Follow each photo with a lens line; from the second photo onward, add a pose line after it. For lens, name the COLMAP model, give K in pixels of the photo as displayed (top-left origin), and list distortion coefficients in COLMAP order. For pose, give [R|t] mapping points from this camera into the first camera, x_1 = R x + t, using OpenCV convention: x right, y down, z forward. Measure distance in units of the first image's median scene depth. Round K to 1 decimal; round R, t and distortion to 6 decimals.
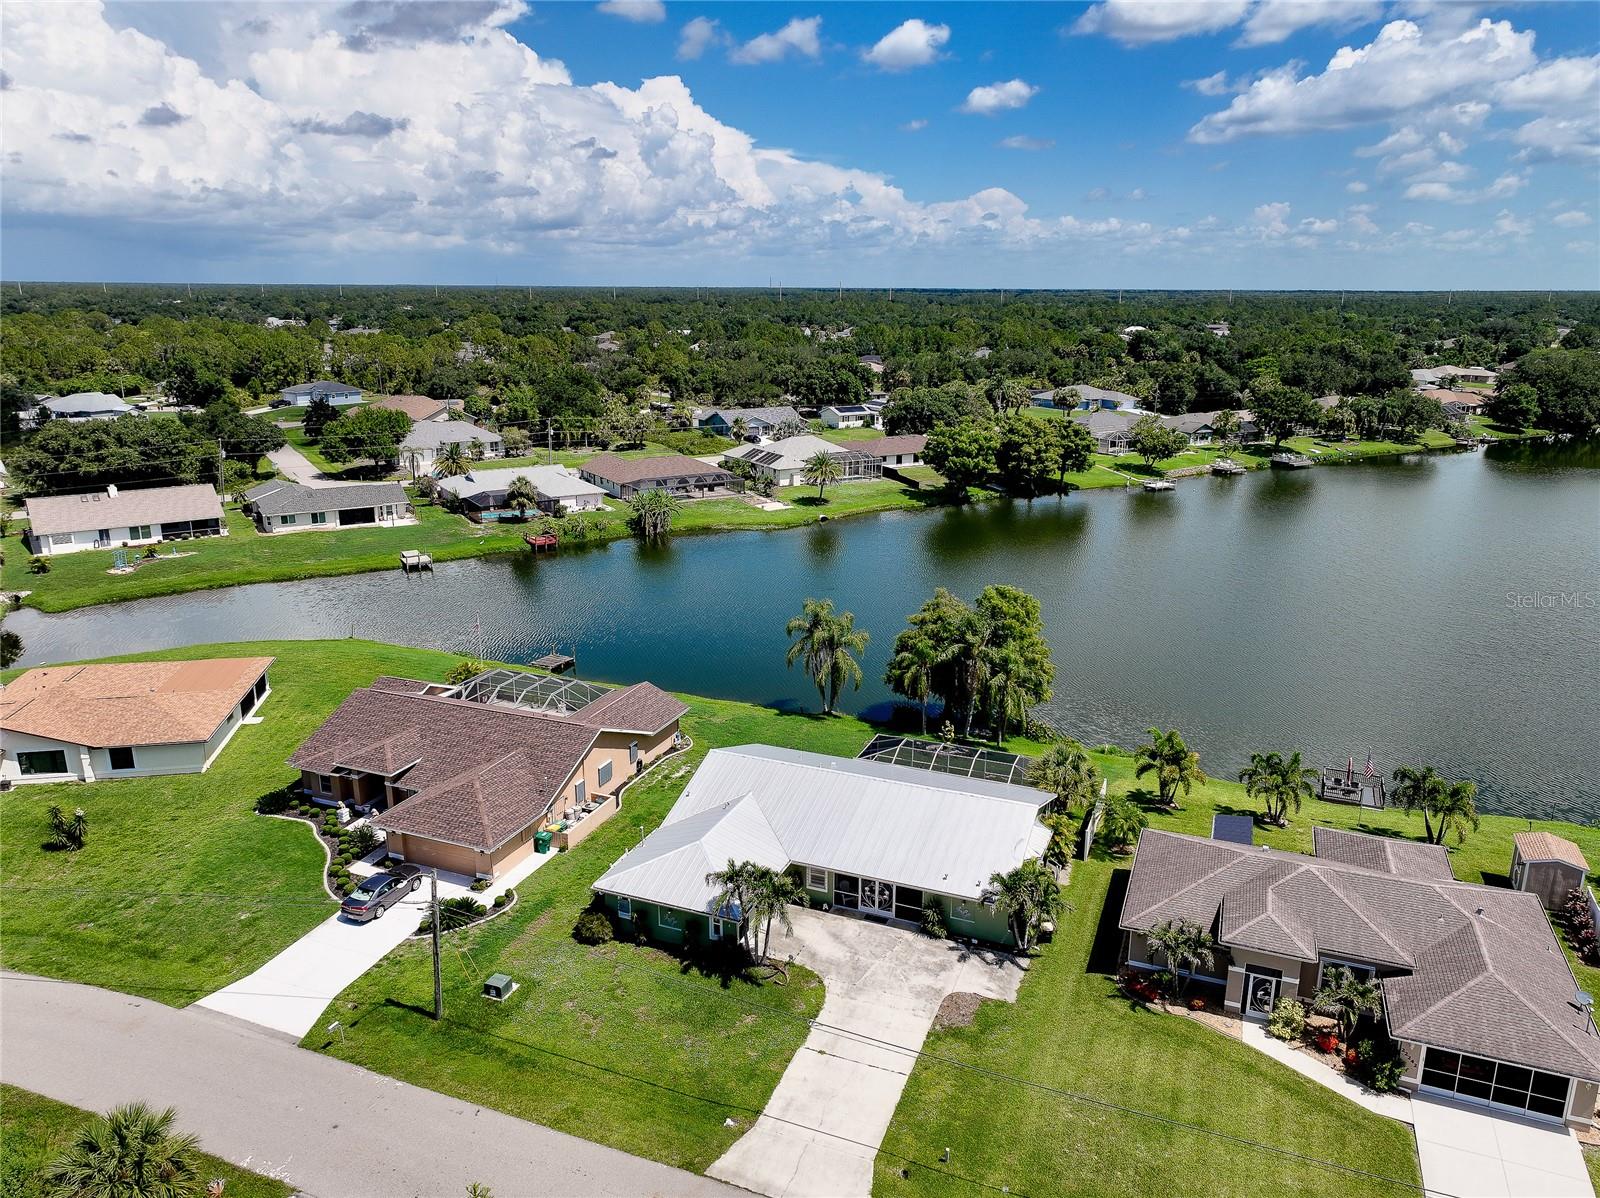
lens RADIAL K [[1124.1, 0, 807.1], [0, 1124.1, 595.0], [0, 0, 1]] dist [-0.001796, 0.018483]
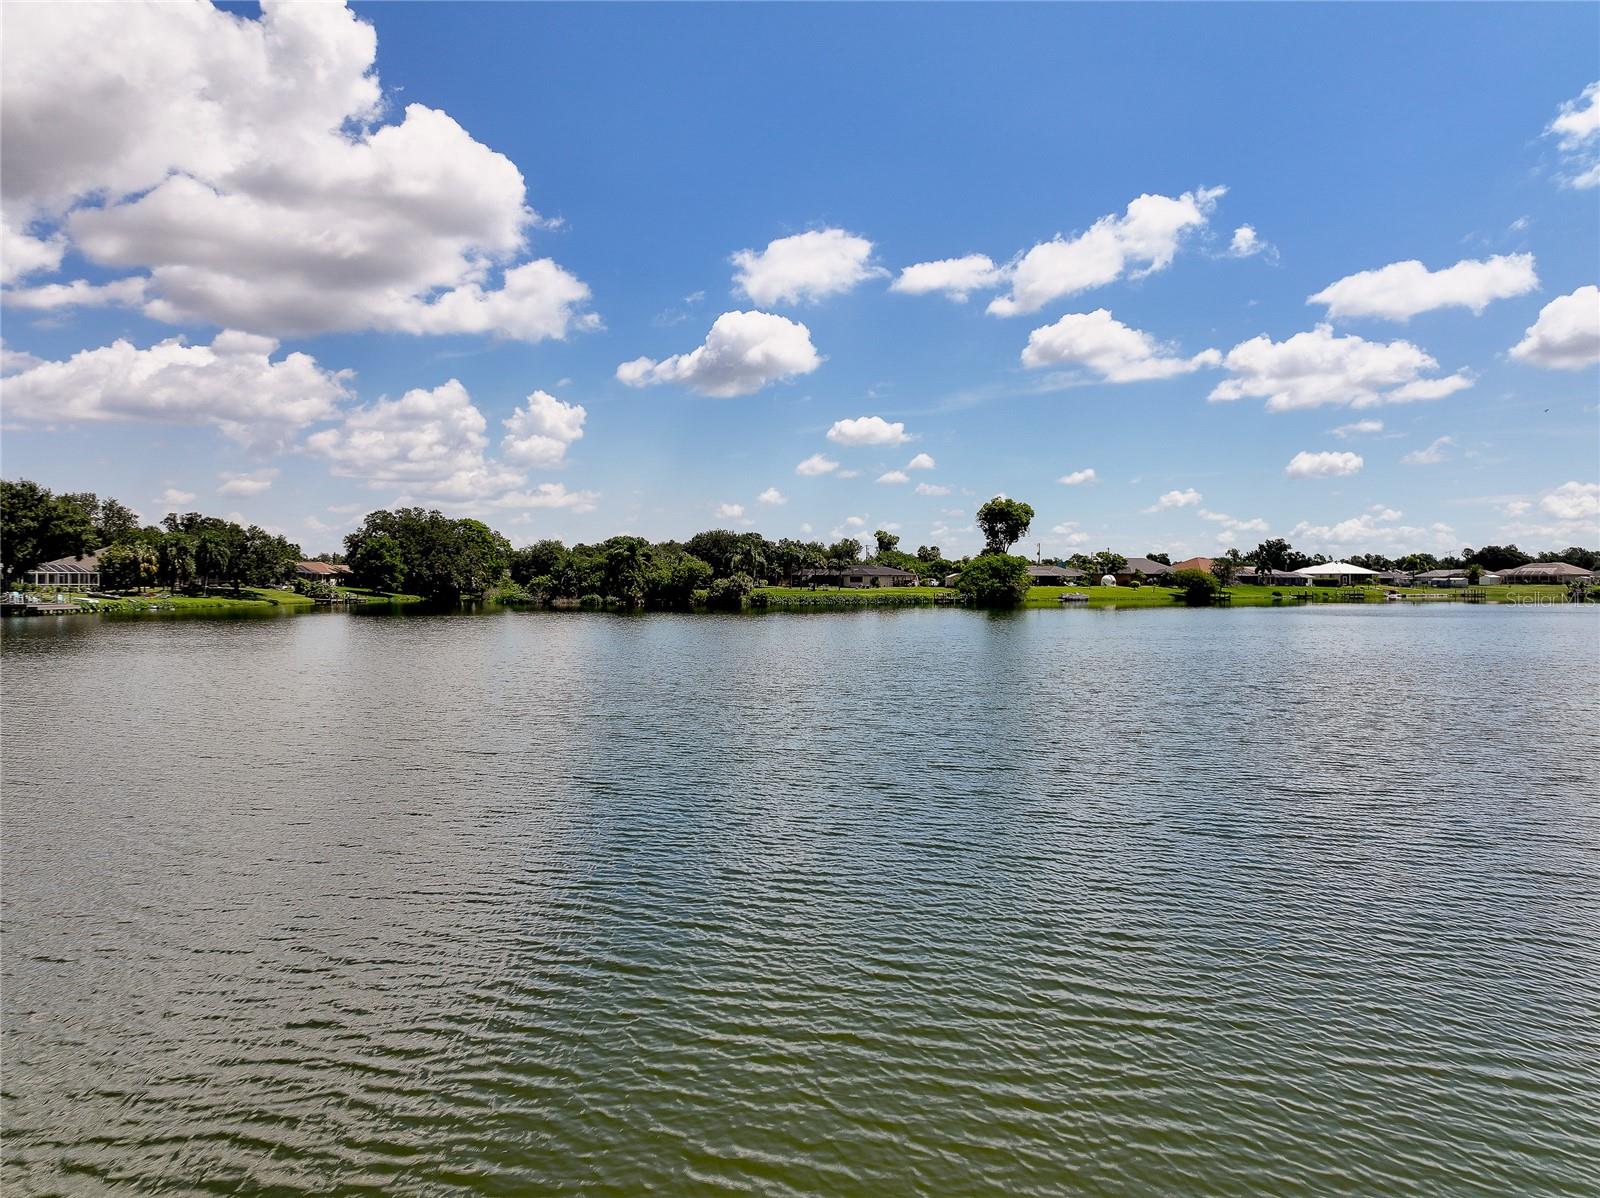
lens RADIAL K [[1124.1, 0, 807.1], [0, 1124.1, 595.0], [0, 0, 1]] dist [-0.001796, 0.018483]
pose [[0.584050, -0.012114, 0.811627, 0.338563], [0.216001, 0.966157, -0.141014, 0.049797], [-0.782451, 0.257671, 0.566900, 0.655736]]
